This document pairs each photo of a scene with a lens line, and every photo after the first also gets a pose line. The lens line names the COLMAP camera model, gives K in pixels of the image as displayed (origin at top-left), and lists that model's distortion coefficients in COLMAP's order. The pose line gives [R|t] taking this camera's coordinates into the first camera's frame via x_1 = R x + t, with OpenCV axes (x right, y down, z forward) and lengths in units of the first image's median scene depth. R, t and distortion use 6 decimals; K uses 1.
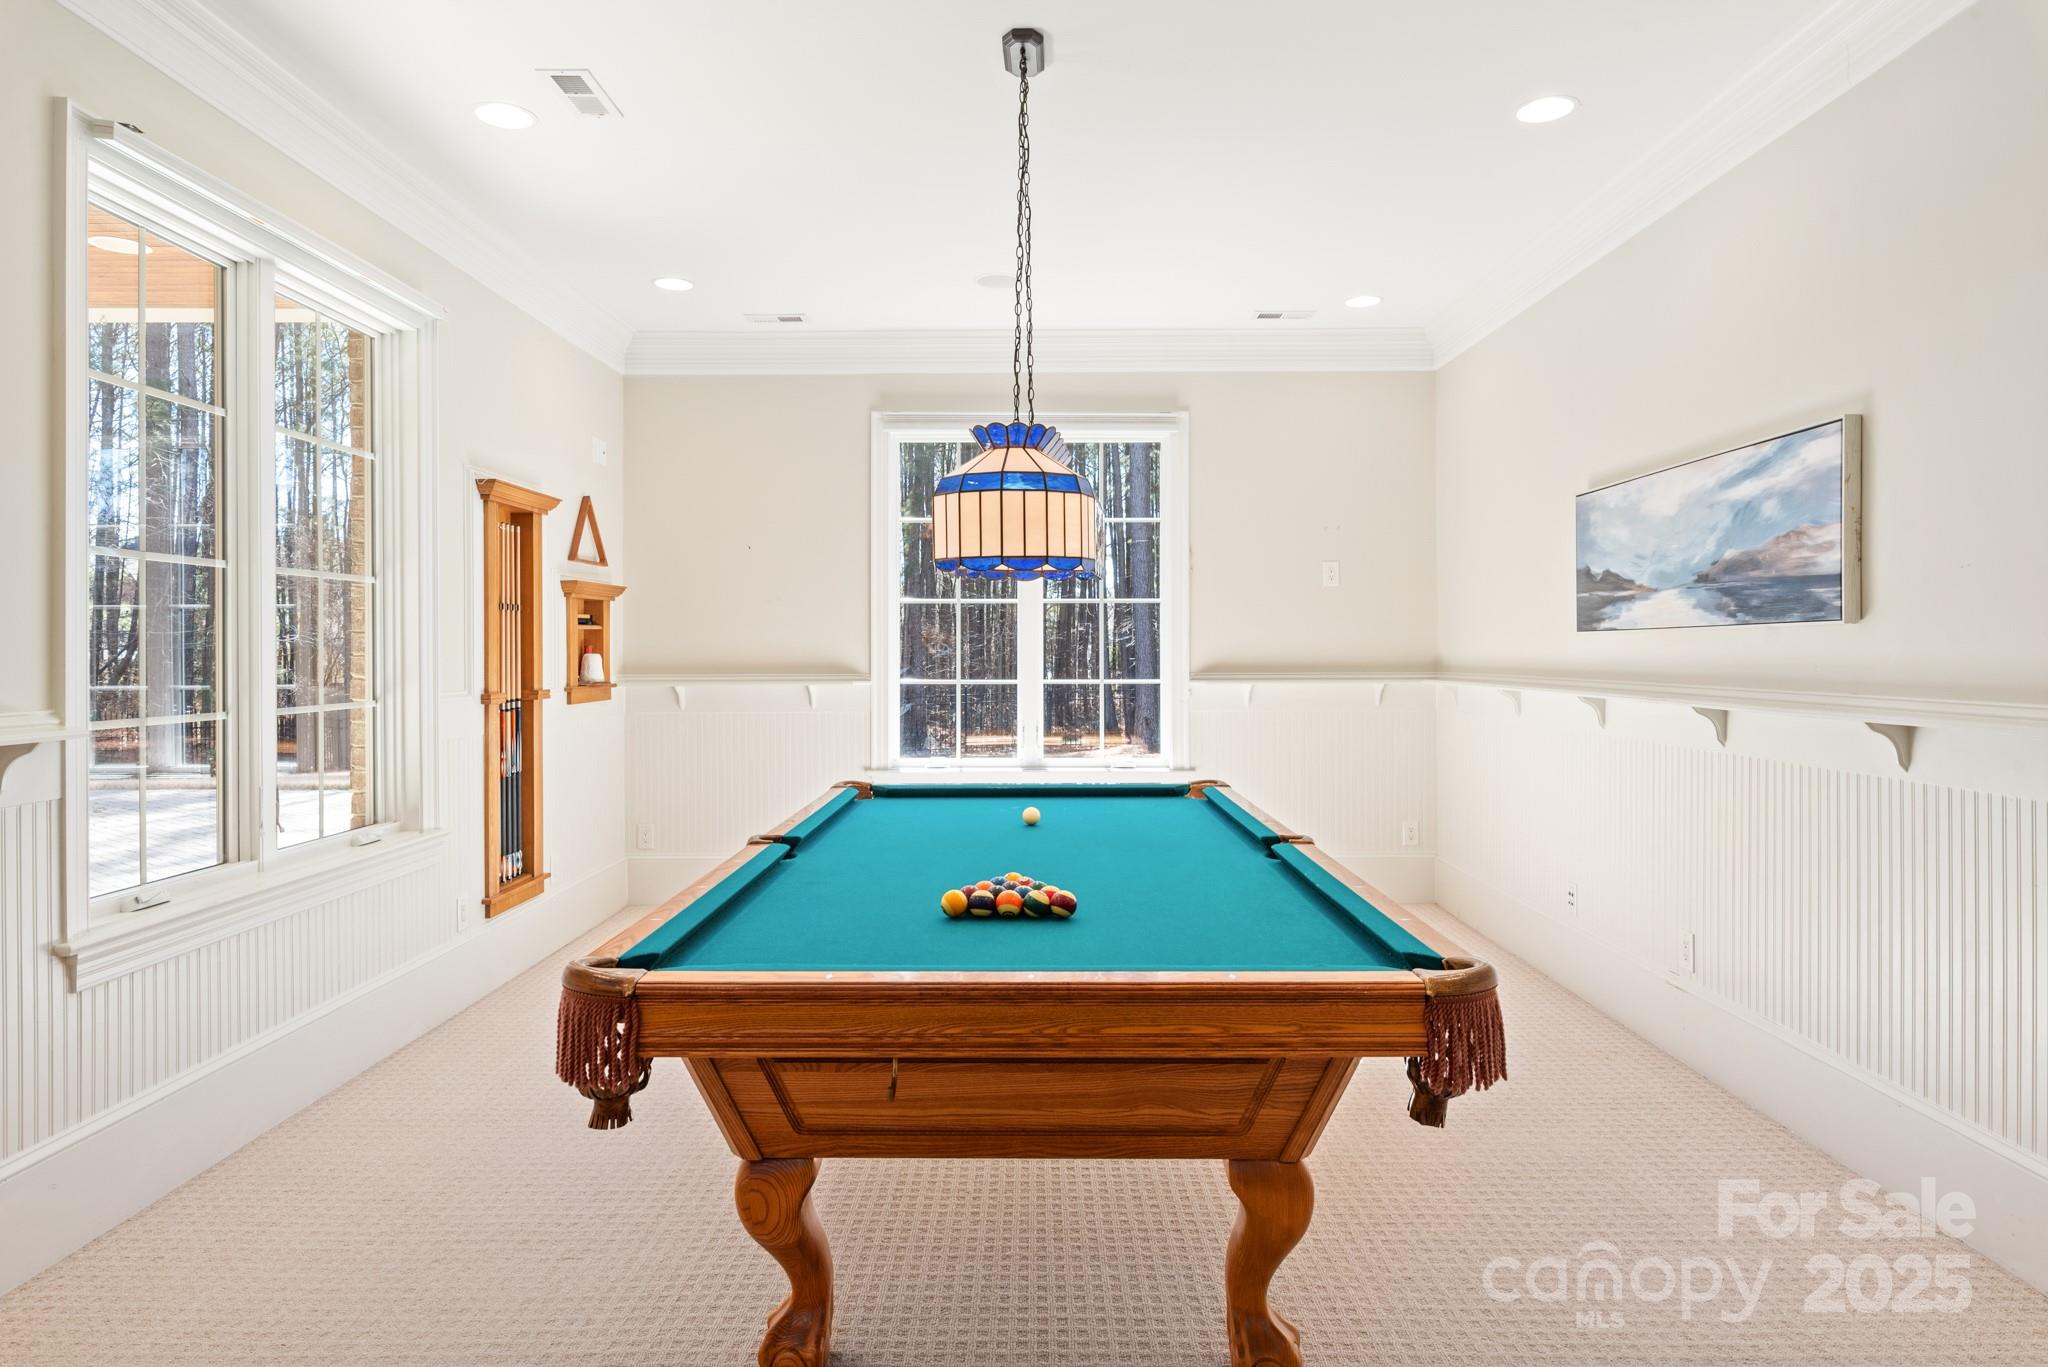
lens RADIAL K [[1173.9, 0, 1024.1], [0, 1173.9, 654.0], [0, 0, 1]] dist [-0.002196, -0.000345]
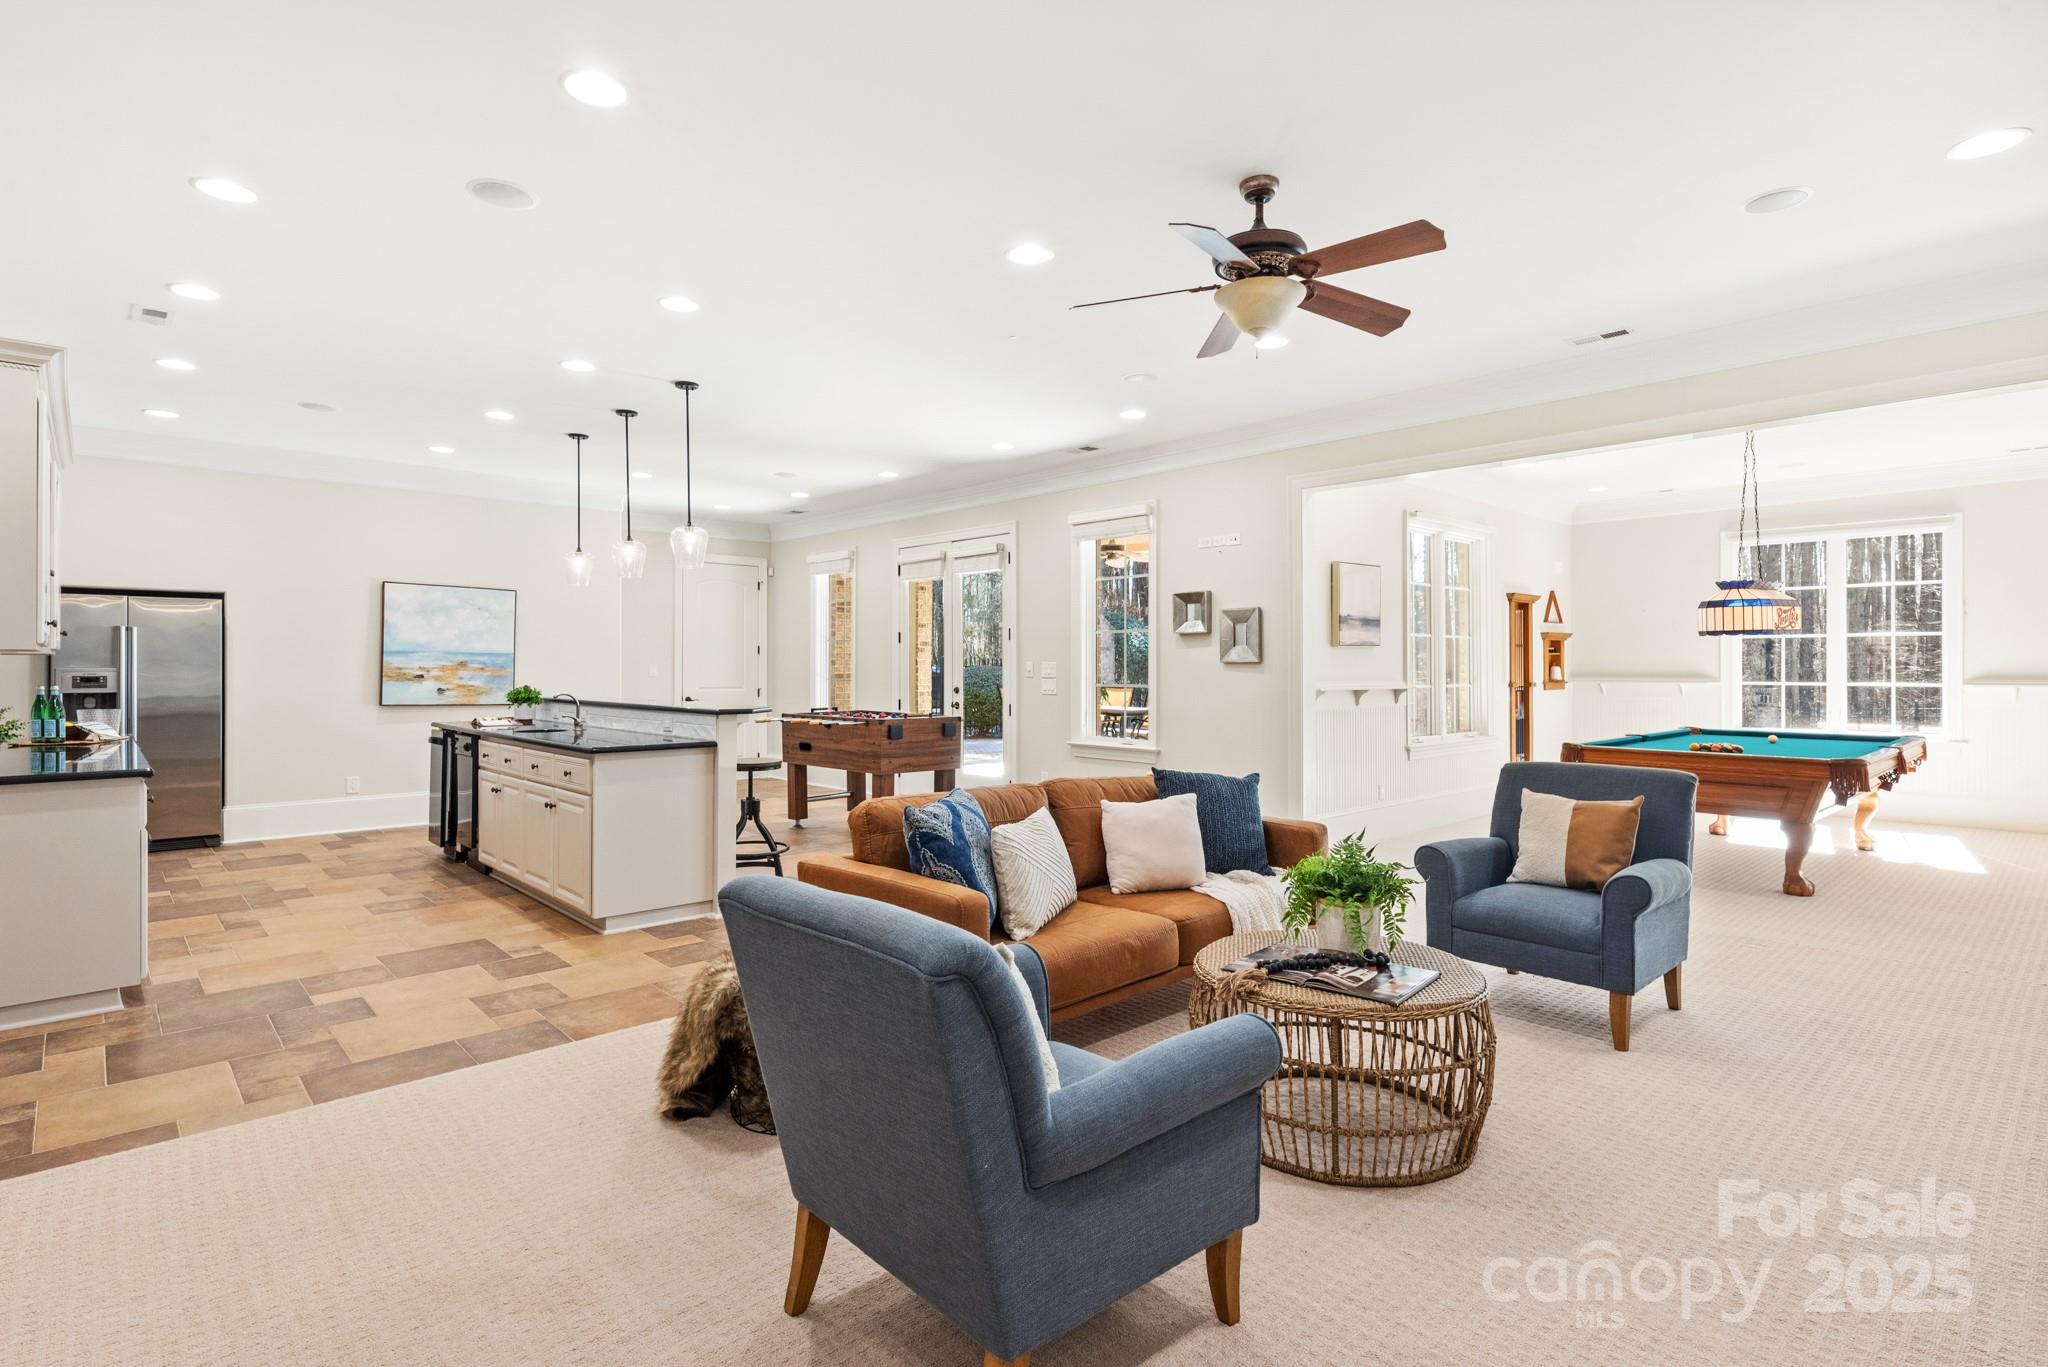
lens RADIAL K [[998.8, 0, 1020.4], [0, 998.8, 666.9], [0, 0, 1]] dist [-0.000082, -0.000891]
pose [[0.679202, 0.000617, -0.733951, 0.292728], [-0.003139, 0.999993, -0.002064, 0.006980], [0.733944, 0.003705, 0.679199, -0.916391]]
